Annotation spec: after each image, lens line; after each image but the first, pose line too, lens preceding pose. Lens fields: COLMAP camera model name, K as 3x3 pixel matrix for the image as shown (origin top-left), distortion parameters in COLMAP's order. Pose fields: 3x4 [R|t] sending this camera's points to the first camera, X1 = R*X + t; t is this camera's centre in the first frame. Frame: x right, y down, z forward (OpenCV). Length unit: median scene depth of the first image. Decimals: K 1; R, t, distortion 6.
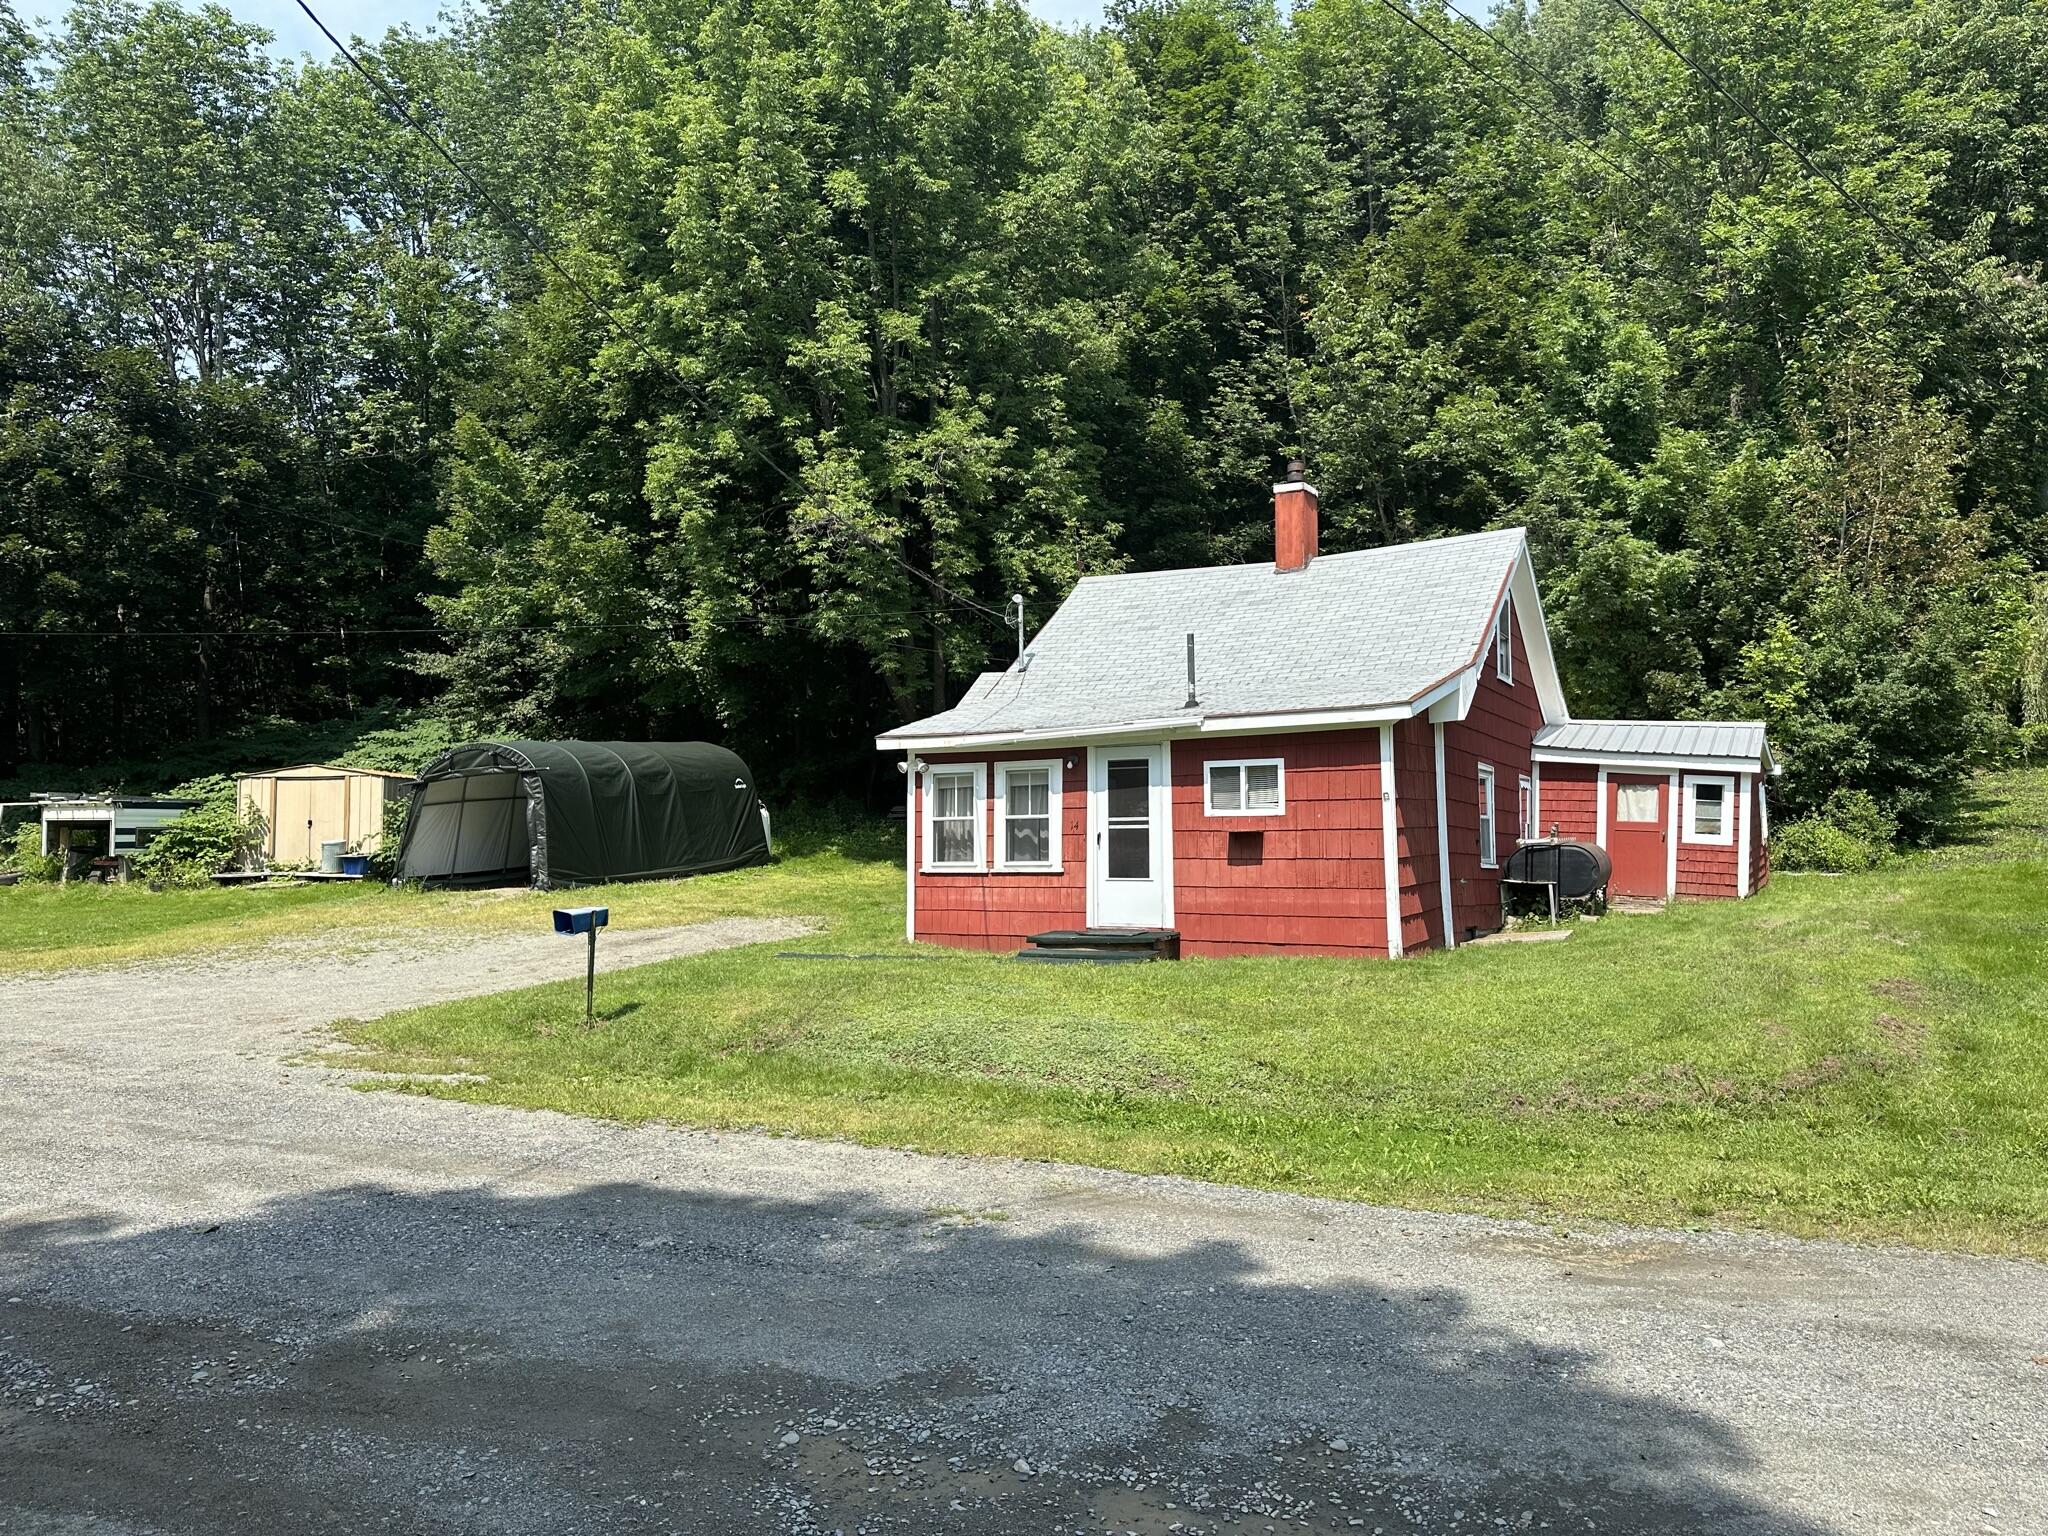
lens RADIAL K [[1443.2, 0, 1026.3], [0, 1443.2, 768.0], [0, 0, 1]] dist [0.059529, -0.065260]
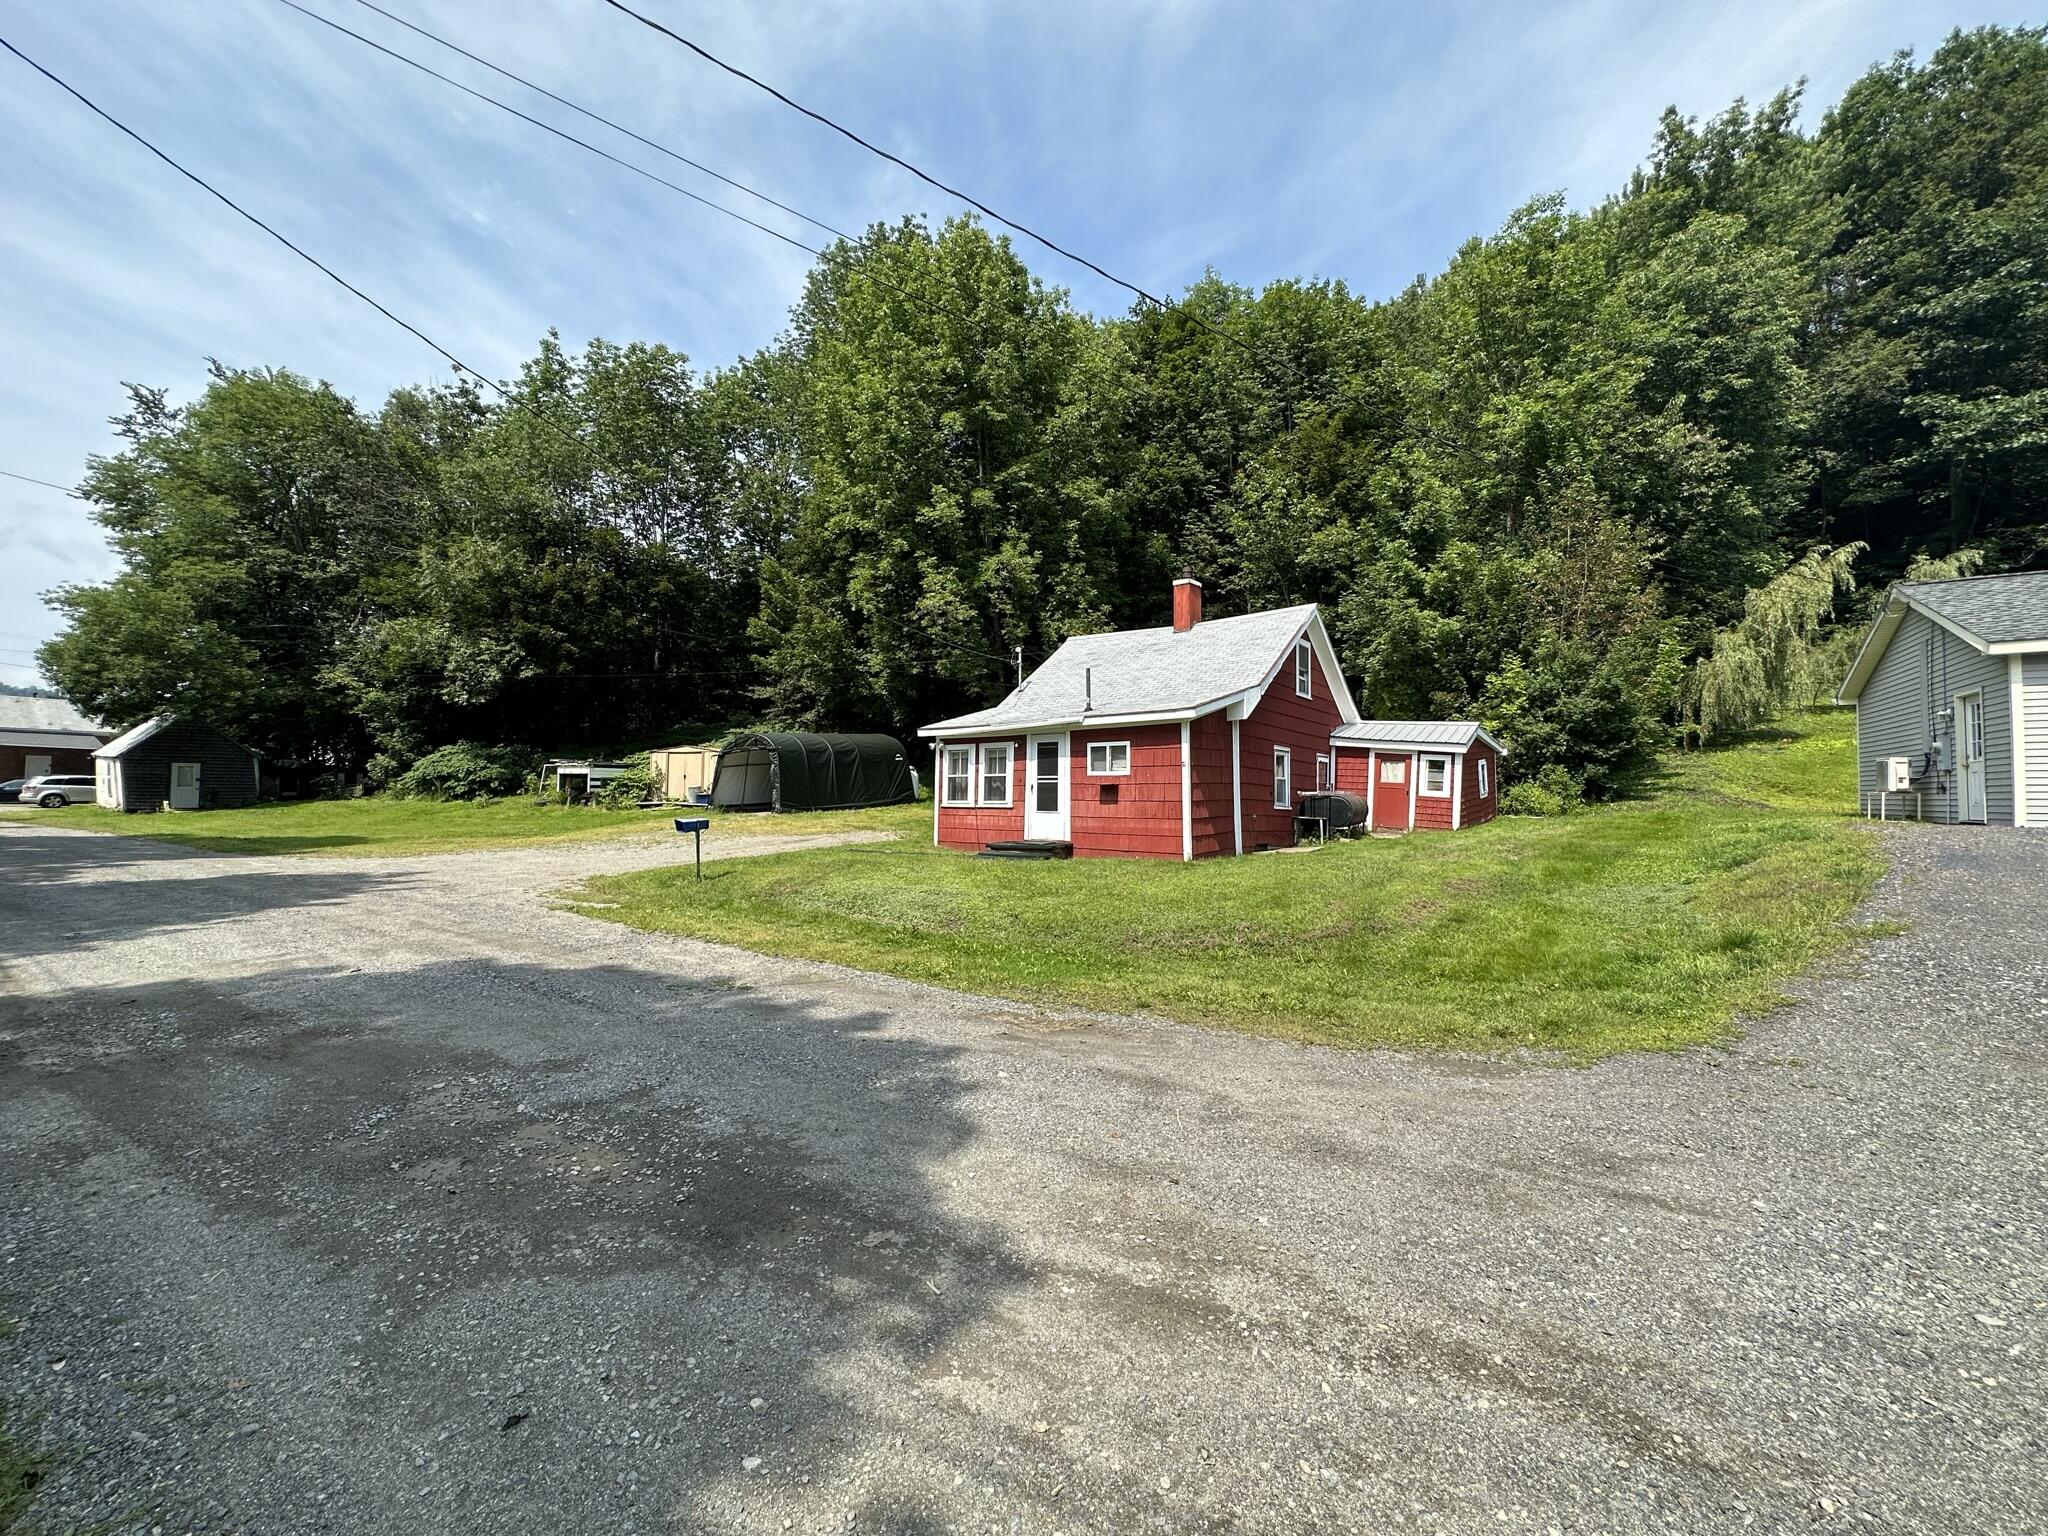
lens RADIAL K [[821.1, 0, 1016.7], [0, 821.1, 767.8], [0, 0, 1]] dist [0.002347, 0.000546]
pose [[0.987651, 0.008769, -0.156426, 0.121468], [-0.005673, 0.999779, 0.020230, 0.003311], [0.156569, -0.019093, 0.987482, 0.018795]]
